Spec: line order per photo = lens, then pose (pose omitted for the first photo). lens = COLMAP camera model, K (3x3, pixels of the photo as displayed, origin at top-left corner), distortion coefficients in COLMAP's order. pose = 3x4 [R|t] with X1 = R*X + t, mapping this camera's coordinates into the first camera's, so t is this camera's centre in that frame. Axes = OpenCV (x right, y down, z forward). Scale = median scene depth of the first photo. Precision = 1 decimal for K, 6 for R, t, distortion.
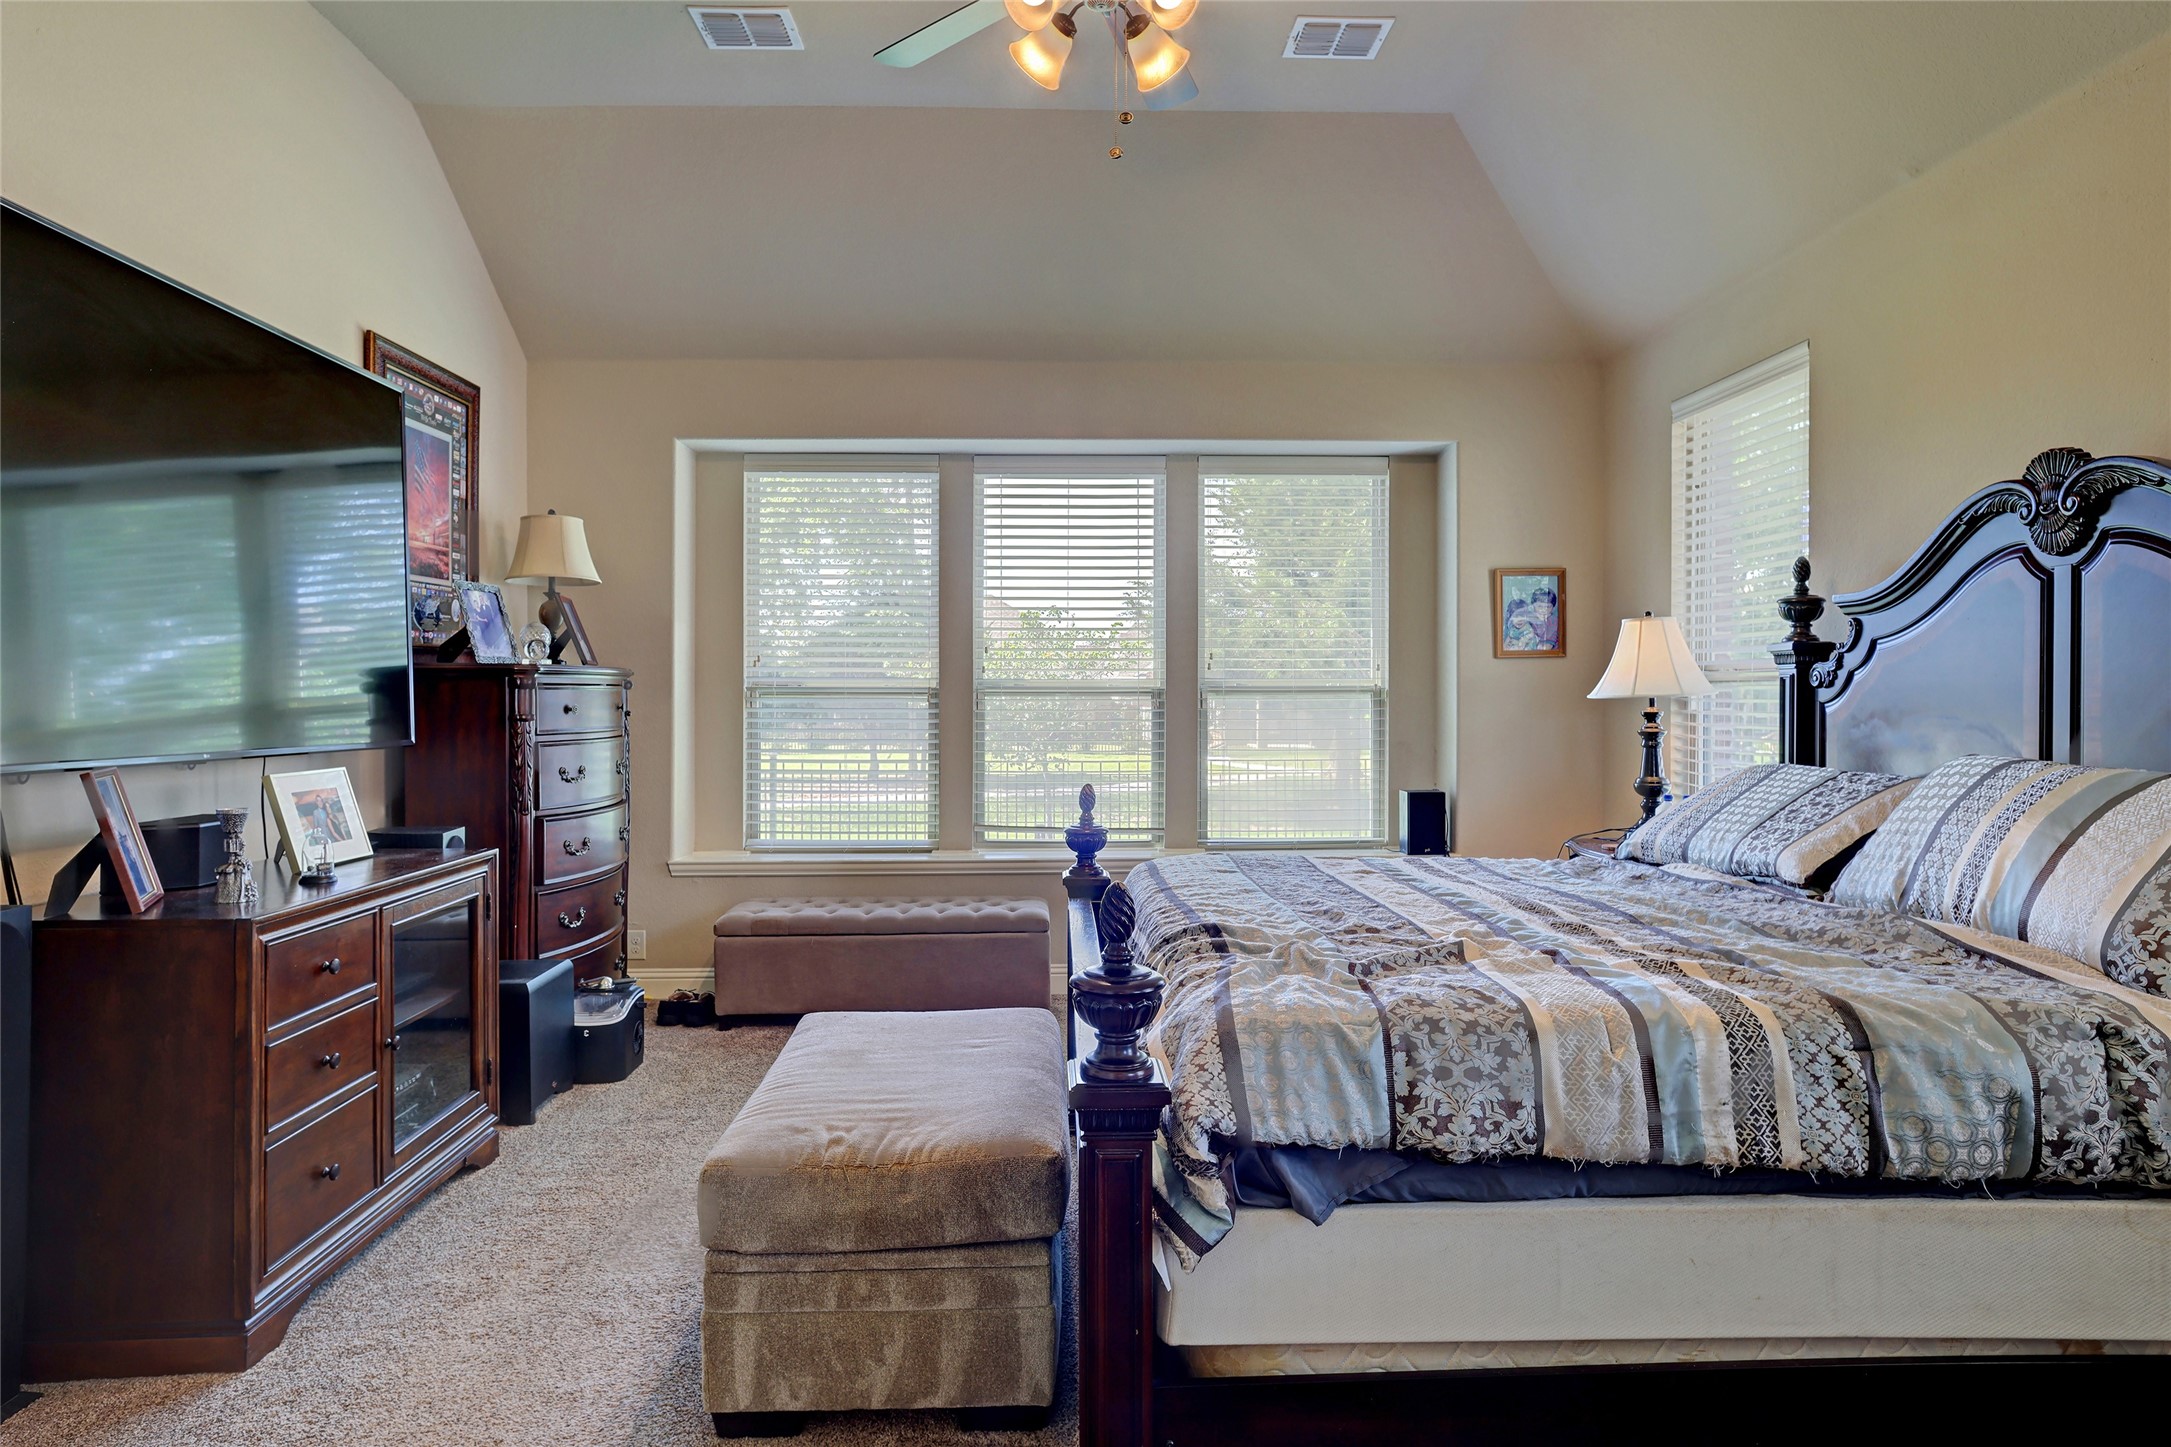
lens RADIAL K [[1261.3, 0, 1085.5], [0, 1261.3, 723.5], [0, 0, 1]] dist [0.000673, 0.001320]
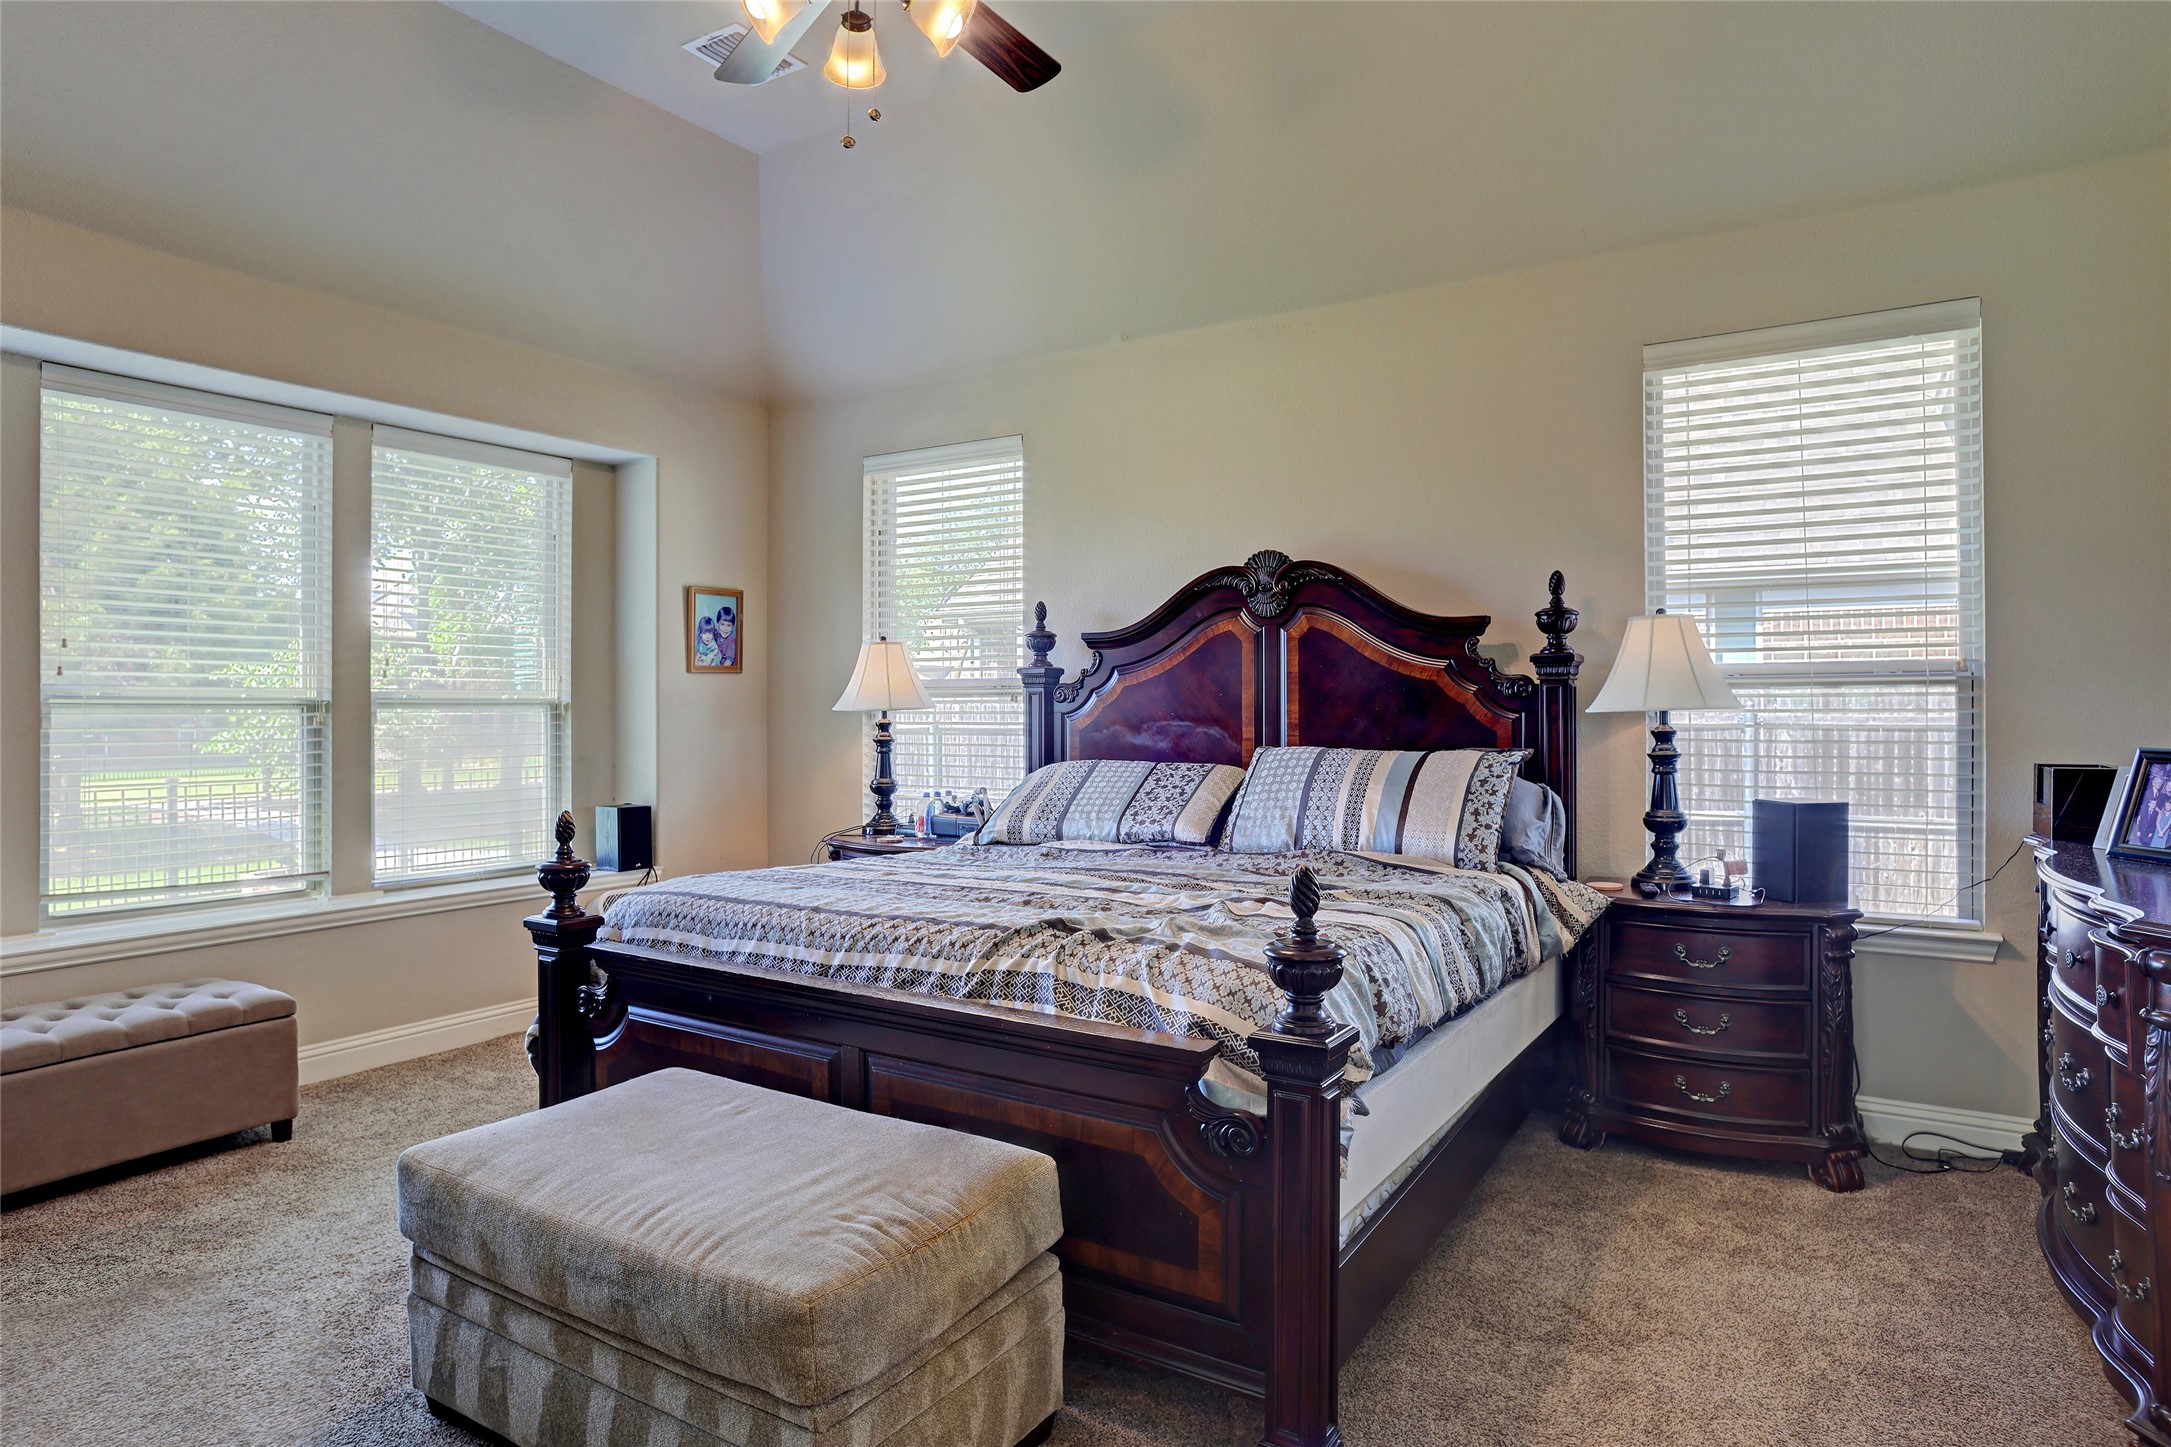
lens RADIAL K [[1242.6, 0, 1085.5], [0, 1242.6, 723.5], [0, 0, 1]] dist [-0.054717, 0.001144]
pose [[0.569164, -0.008721, 0.822178, -0.386089], [0.018878, 0.999819, -0.002463, -0.002037], [-0.822008, 0.016923, 0.569225, 0.195288]]
